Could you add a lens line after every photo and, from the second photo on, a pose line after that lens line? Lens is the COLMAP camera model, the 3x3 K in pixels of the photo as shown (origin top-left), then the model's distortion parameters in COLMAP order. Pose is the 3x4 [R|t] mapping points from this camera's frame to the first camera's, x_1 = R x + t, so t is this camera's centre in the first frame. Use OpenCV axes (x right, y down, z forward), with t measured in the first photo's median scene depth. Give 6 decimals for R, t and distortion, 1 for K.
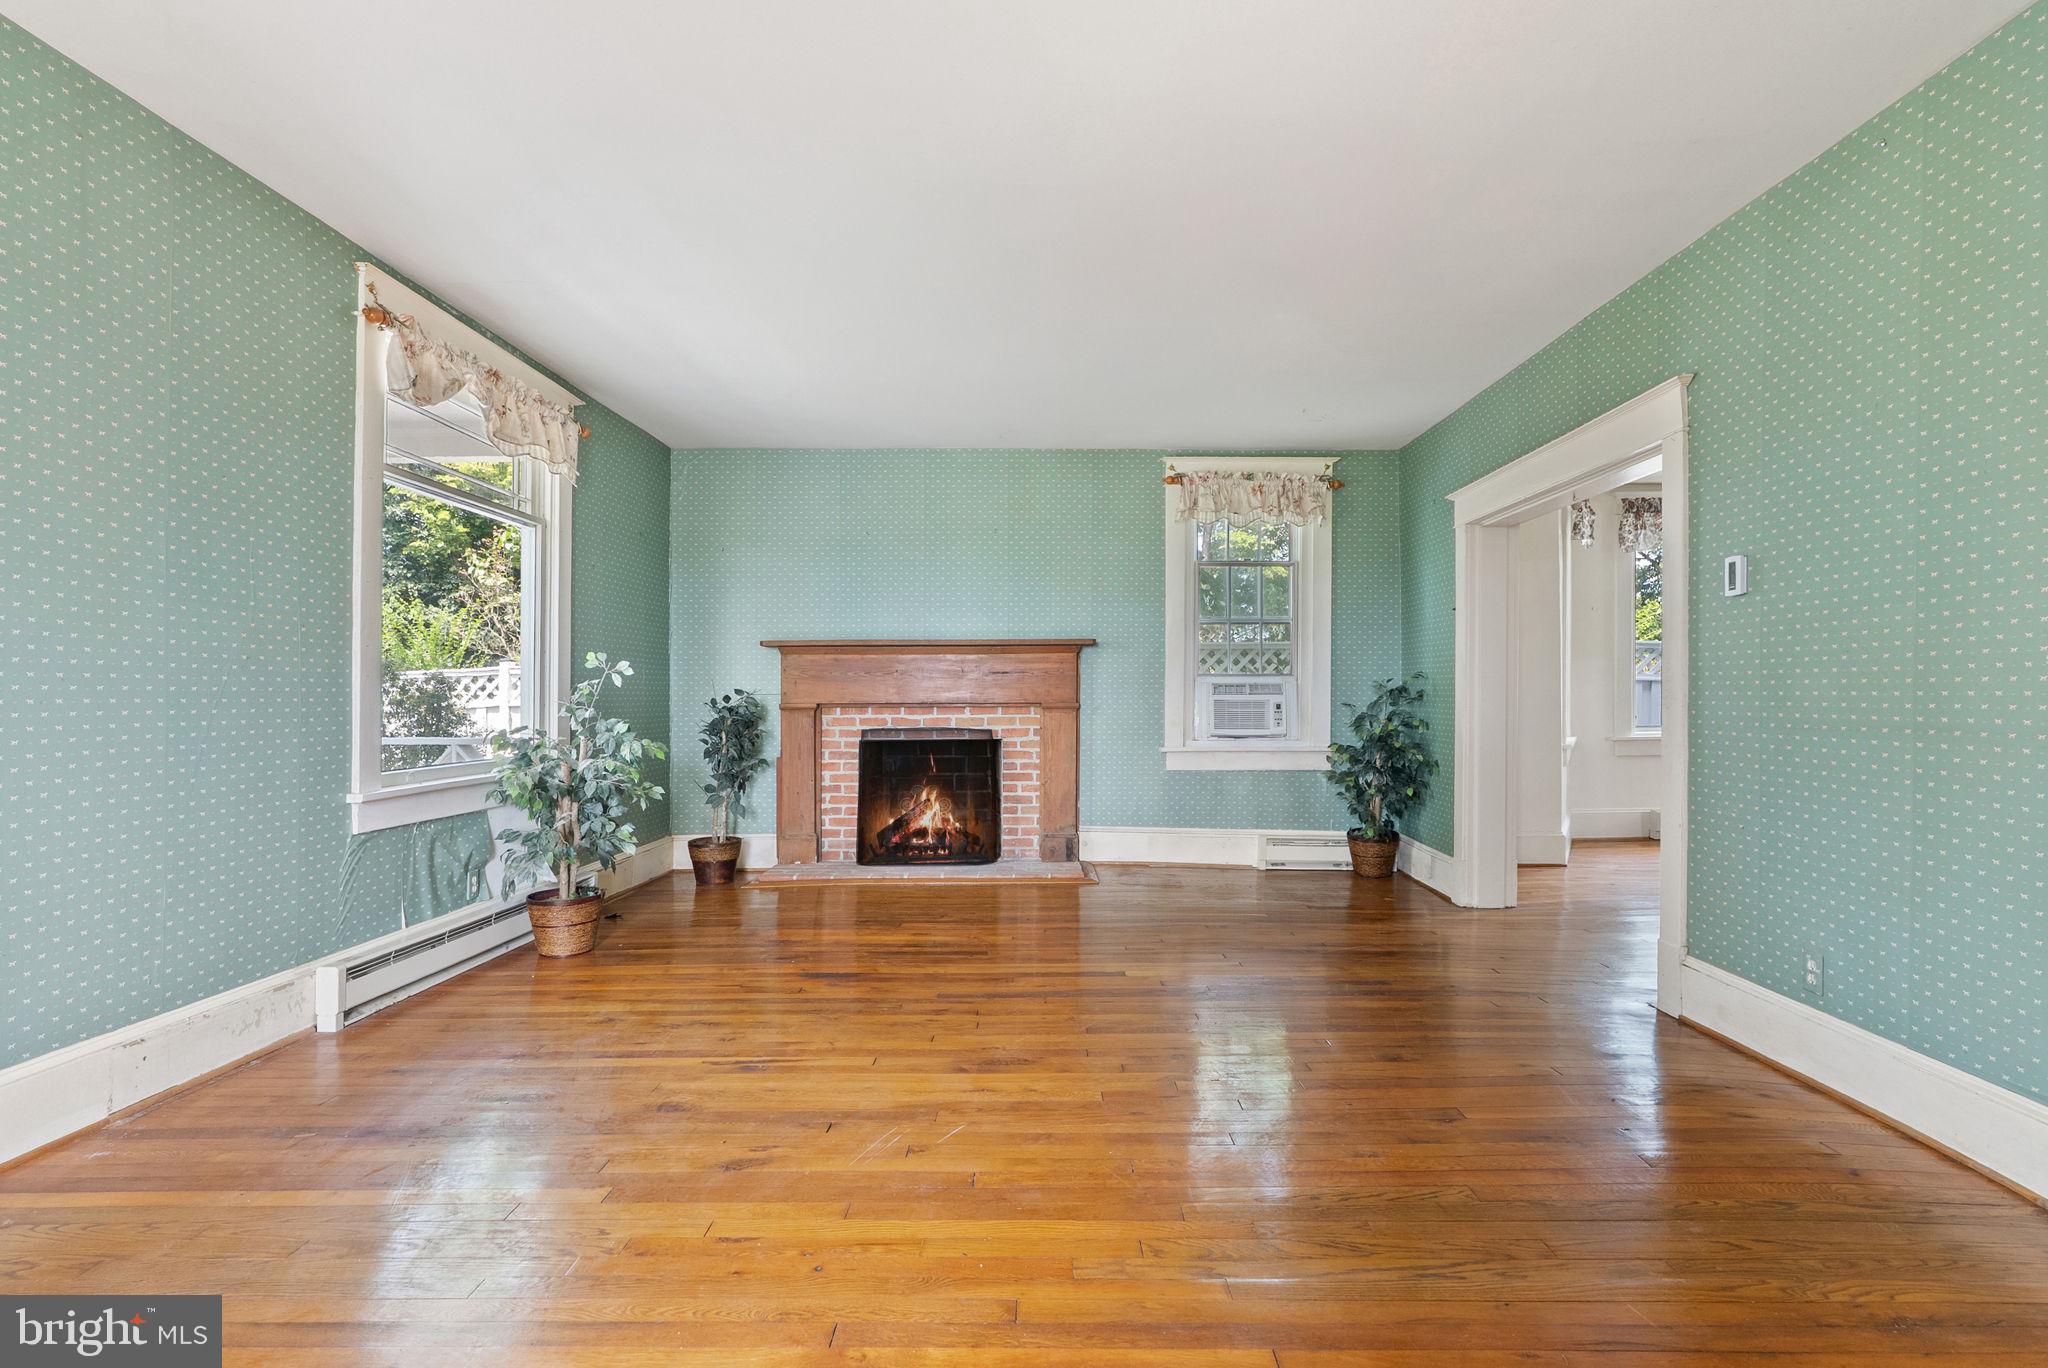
lens RADIAL K [[952.9, 0, 1031.1], [0, 952.9, 691.2], [0, 0, 1]] dist [-0.001215, 0.000169]
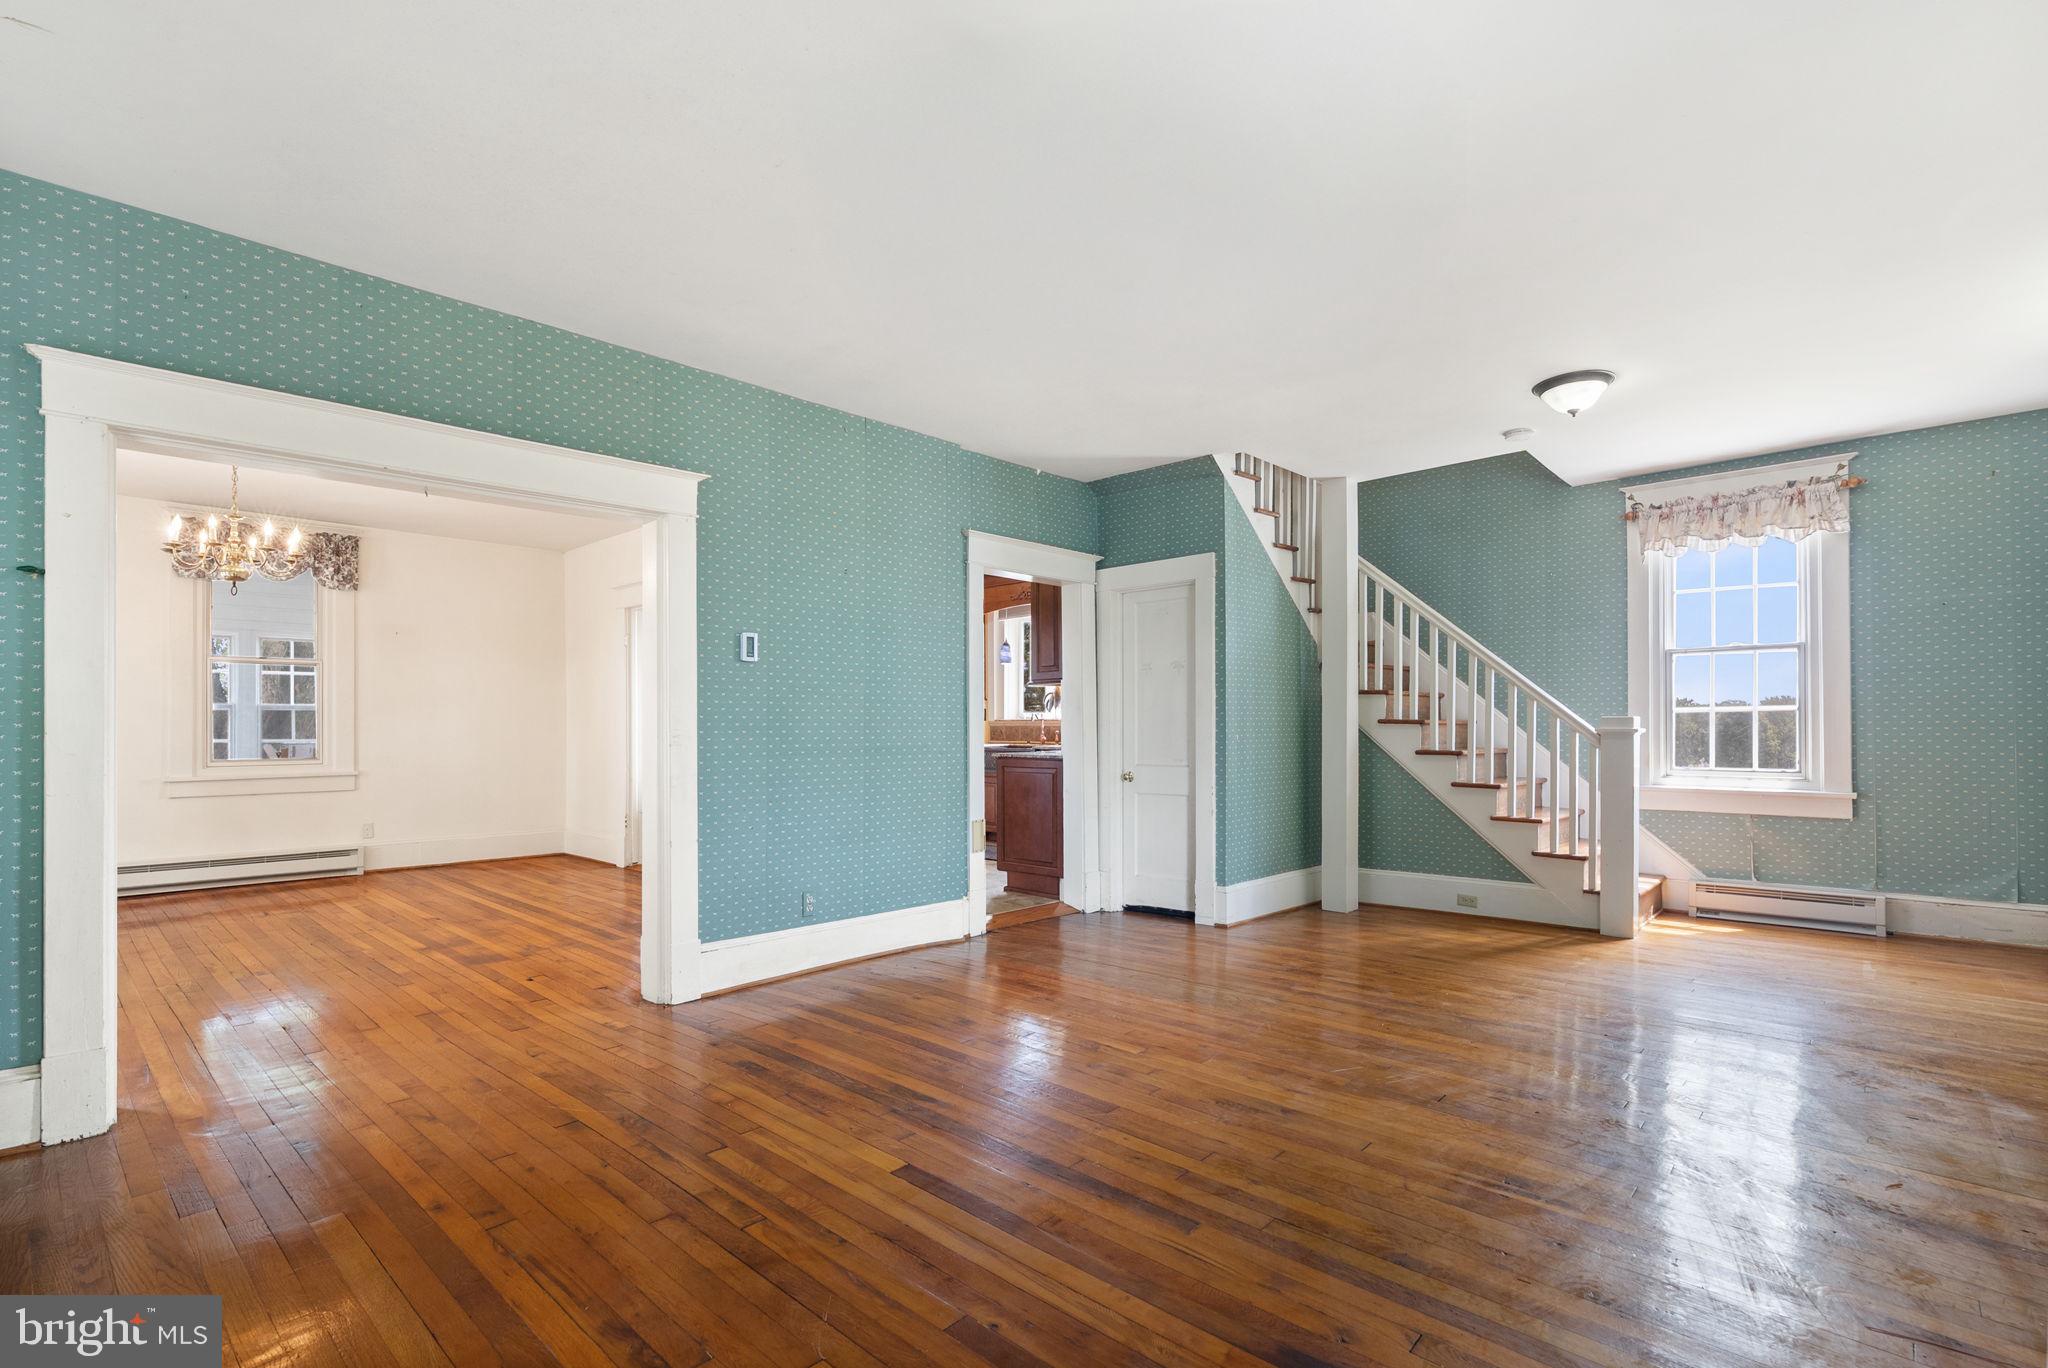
lens RADIAL K [[947.1, 0, 1045.9], [0, 947.1, 721.4], [0, 0, 1]] dist [-0.001493, -0.000289]
pose [[-0.746513, 0.007528, 0.665328, -0.250943], [0.003144, 0.999965, -0.007786, -0.000595], [-0.665363, -0.003721, -0.746511, 0.879394]]
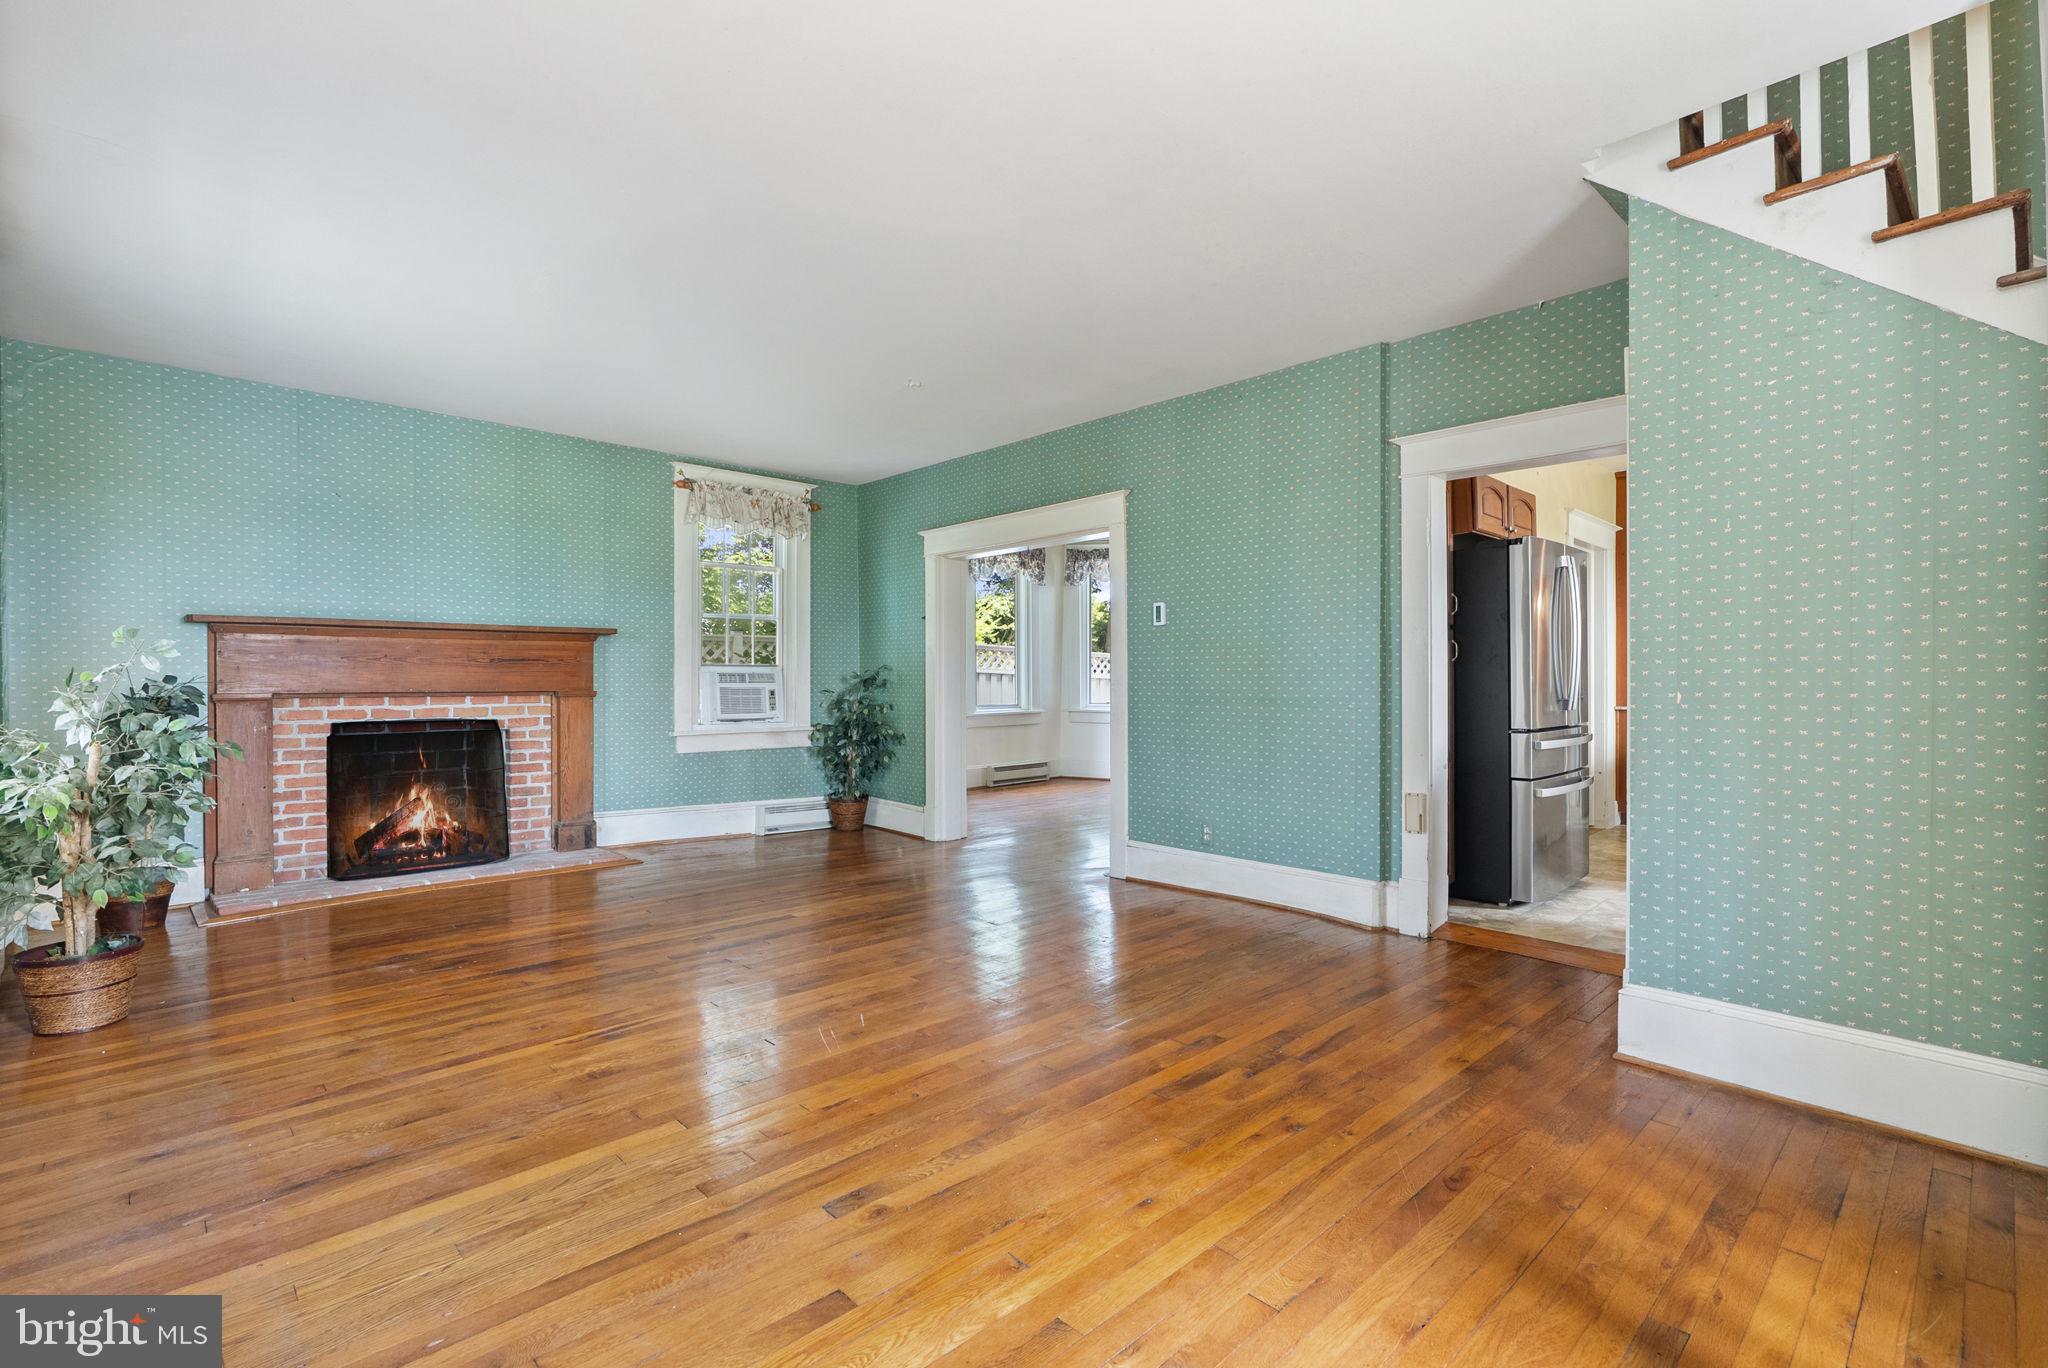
lens RADIAL K [[947.1, 0, 996.3], [0, 947.1, 677.6], [0, 0, 1]] dist [-0.001338, 0.000040]
pose [[0.731605, 0.003944, 0.681718, -0.327132], [-0.002526, 0.999992, -0.003075, 0.000112], [-0.681724, 0.000528, 0.731609, -0.027609]]
